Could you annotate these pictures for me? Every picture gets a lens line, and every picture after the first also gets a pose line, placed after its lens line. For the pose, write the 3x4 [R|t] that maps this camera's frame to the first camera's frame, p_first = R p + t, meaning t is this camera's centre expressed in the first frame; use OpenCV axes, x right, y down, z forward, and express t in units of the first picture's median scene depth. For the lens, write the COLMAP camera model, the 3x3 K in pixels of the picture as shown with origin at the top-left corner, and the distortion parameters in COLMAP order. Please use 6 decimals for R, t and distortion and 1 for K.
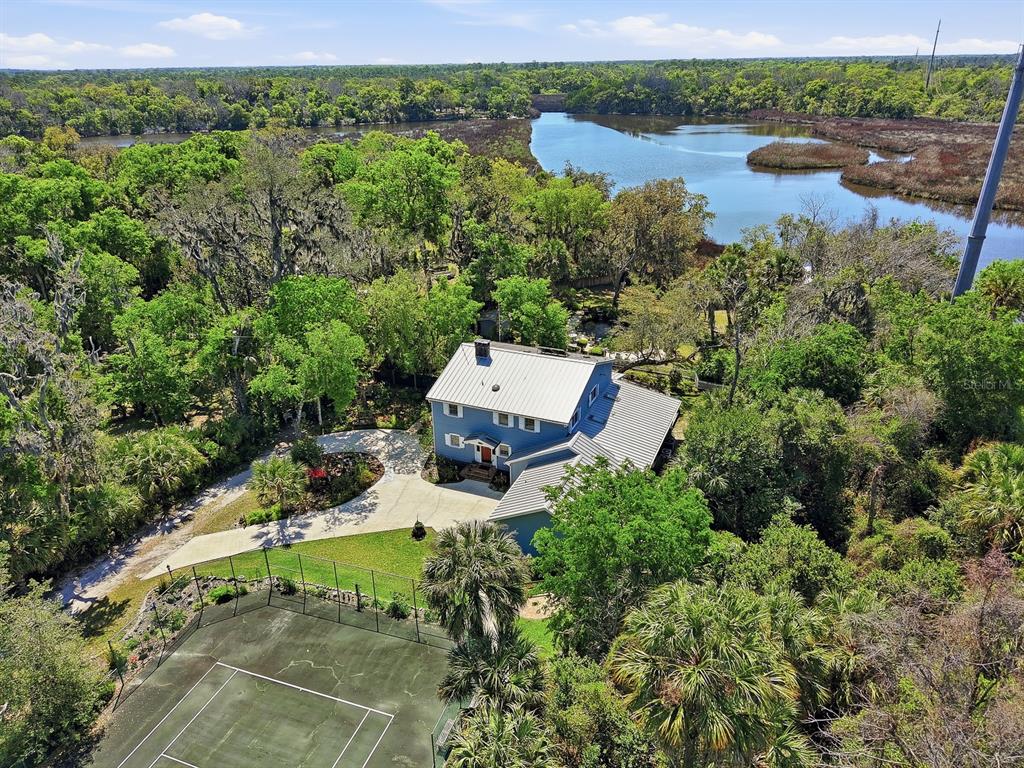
lens RADIAL K [[694.1, 0, 514.6], [0, 694.1, 381.6], [0, 0, 1]] dist [0.034236, -0.030604]
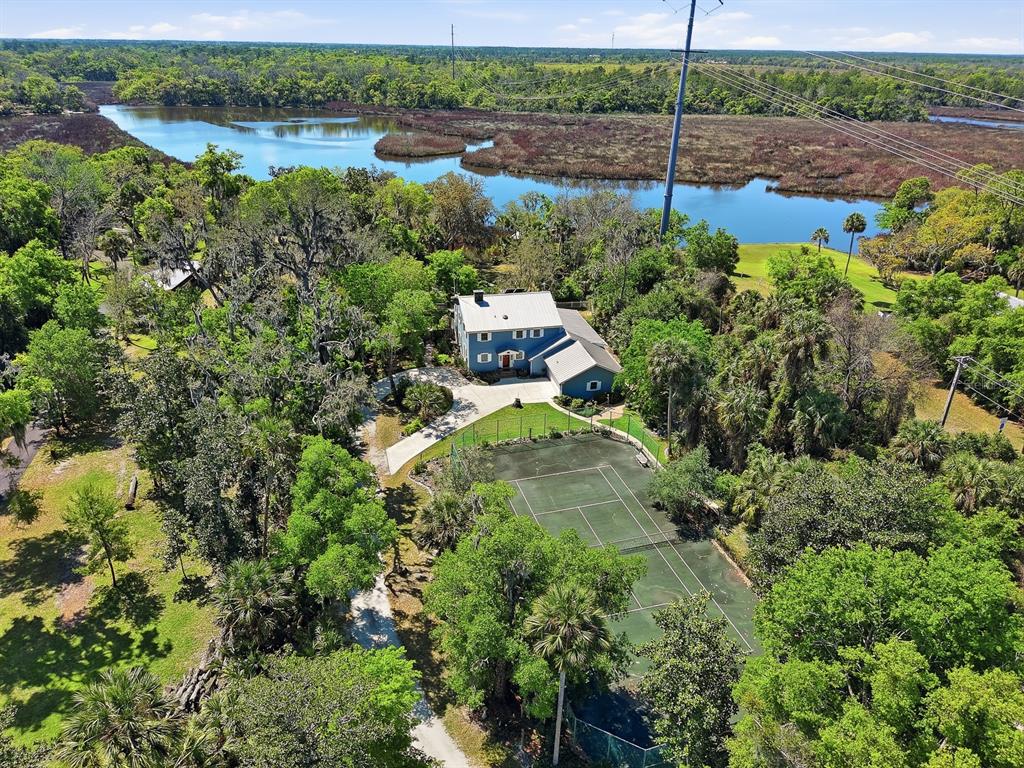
lens RADIAL K [[694.1, 0, 512.0], [0, 694.1, 377.0], [0, 0, 1]] dist [0.034236, -0.030604]
pose [[0.810885, -0.227011, 0.539381, -0.618380], [0.219728, 0.972364, 0.078912, 0.014272], [-0.542389, 0.054529, 0.838356, -0.213618]]
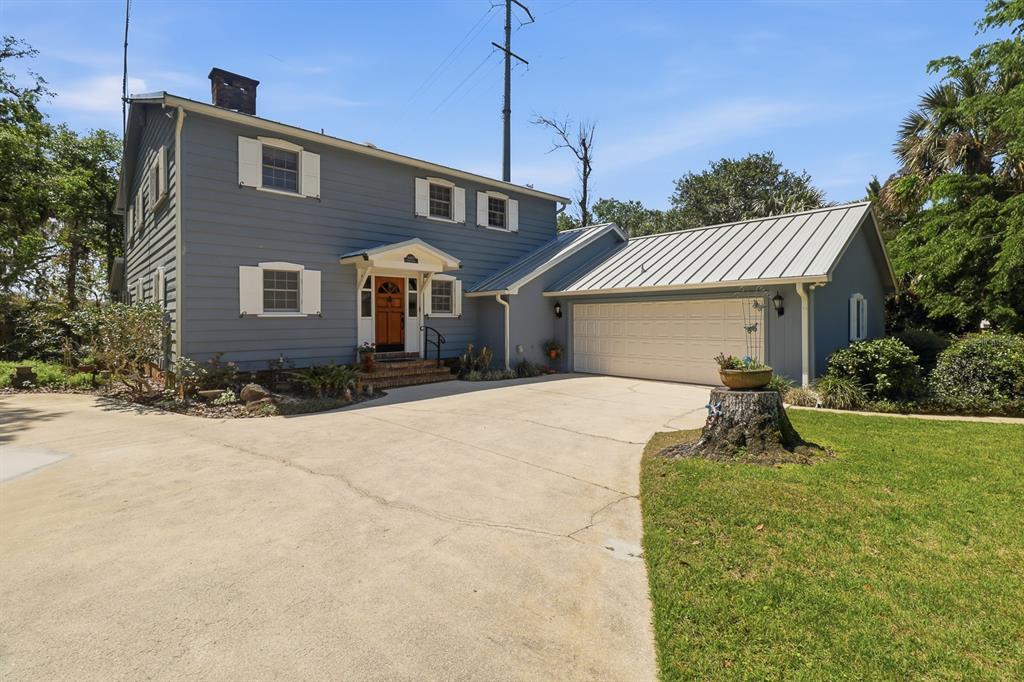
lens RADIAL K [[474.5, 0, 516.9], [0, 474.5, 318.7], [0, 0, 1]] dist [0.005503, 0.000157]
pose [[0.396608, 0.011663, 0.917914, -0.160887], [0.382214, 0.907028, -0.176670, 0.118817], [-0.834634, 0.420908, 0.355277, 0.614461]]
